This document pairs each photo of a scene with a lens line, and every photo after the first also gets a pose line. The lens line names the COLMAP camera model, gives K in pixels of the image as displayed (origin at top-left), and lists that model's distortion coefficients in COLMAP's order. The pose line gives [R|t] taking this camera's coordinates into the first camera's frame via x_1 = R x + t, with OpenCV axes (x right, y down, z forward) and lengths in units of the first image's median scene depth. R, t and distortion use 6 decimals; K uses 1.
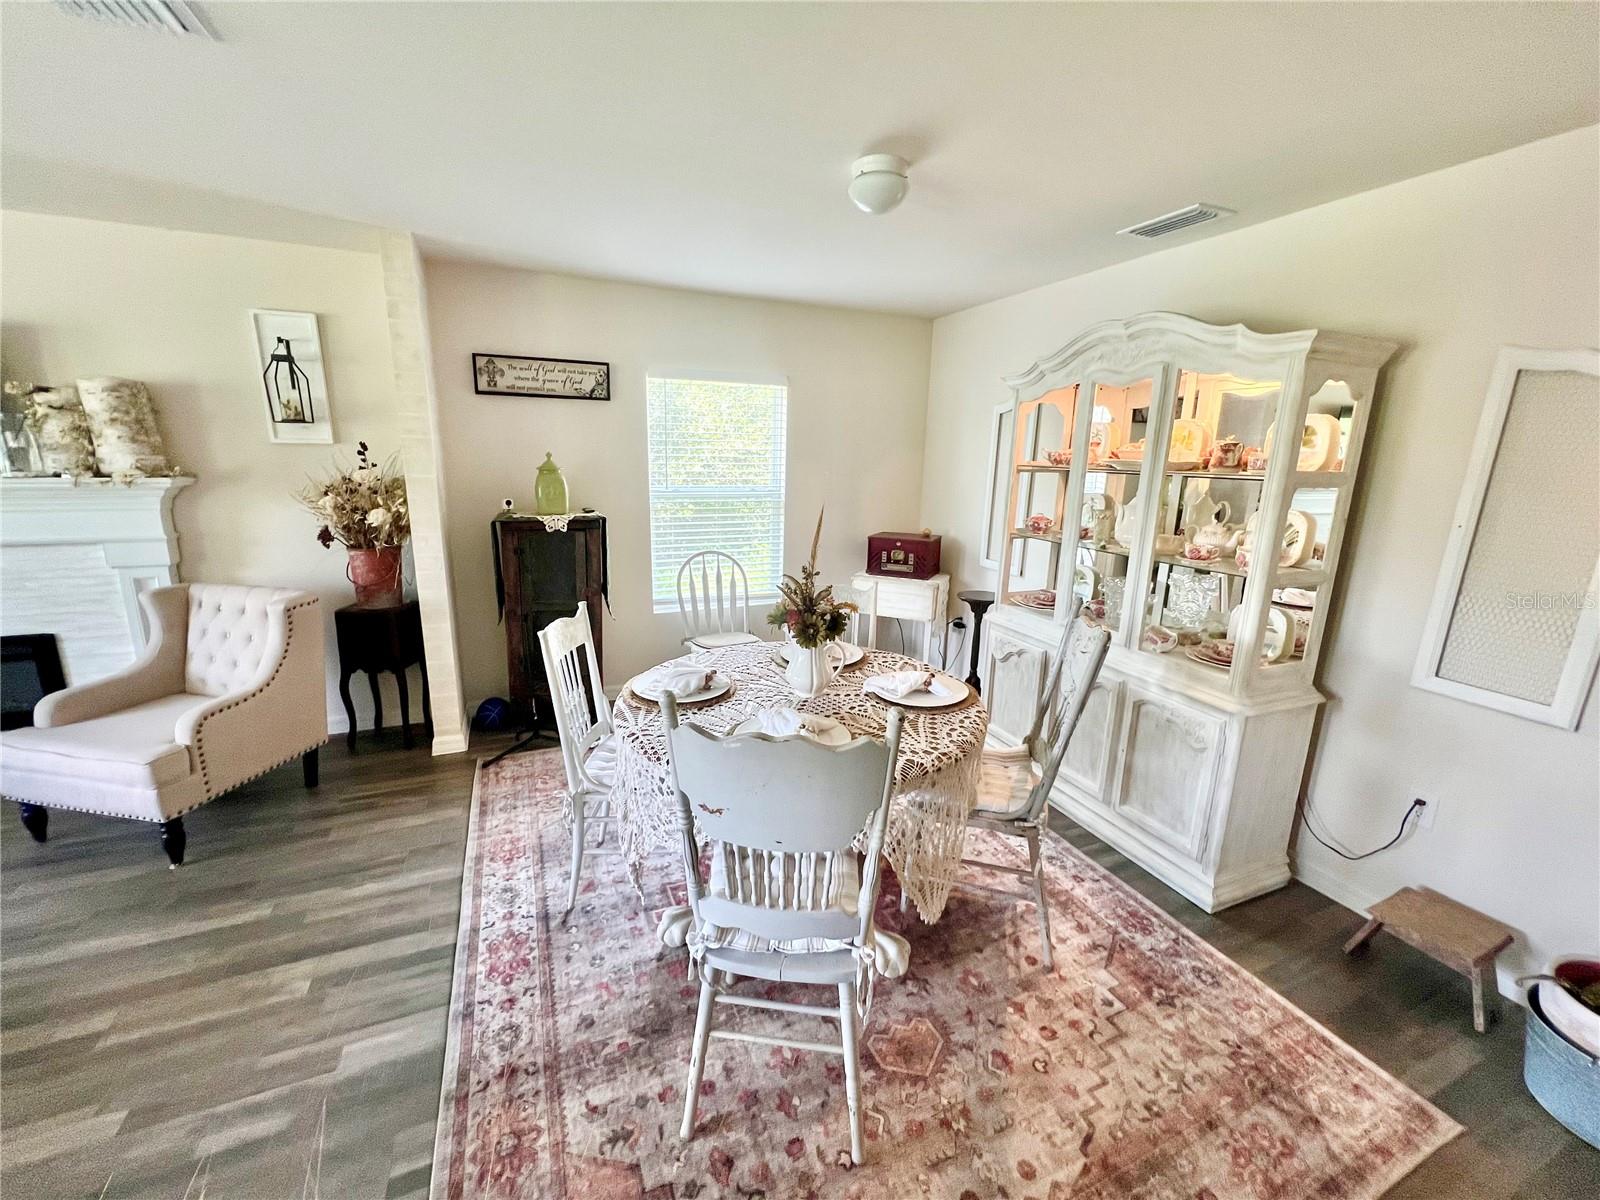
lens RADIAL K [[644.6, 0, 799.3], [0, 644.6, 595.0], [0, 0, 1]] dist [-0.000188, -0.000030]
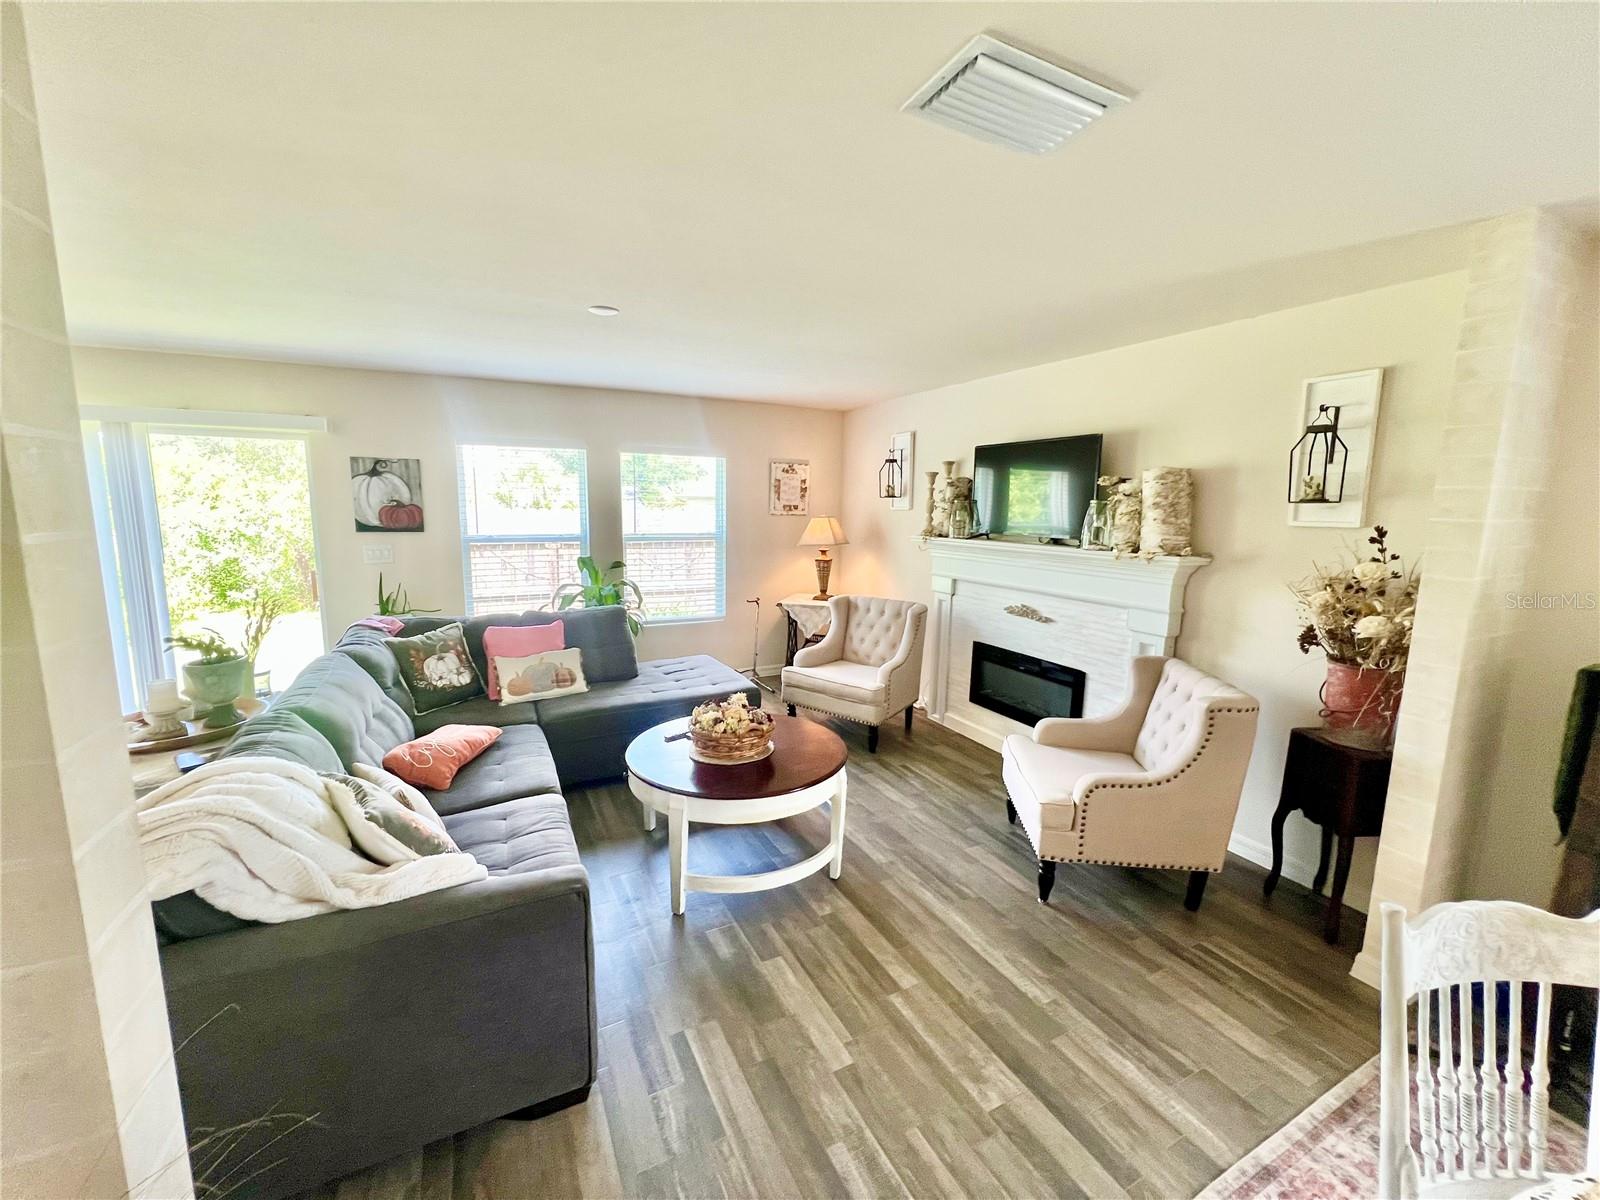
lens RADIAL K [[644.6, 0, 799.3], [0, 644.6, 595.0], [0, 0, 1]] dist [-0.000188, -0.000030]
pose [[0.064051, 0.122120, -0.990446, 0.028393], [-0.235324, 0.966344, 0.103930, -0.086944], [0.969804, 0.226420, 0.090633, 0.323859]]
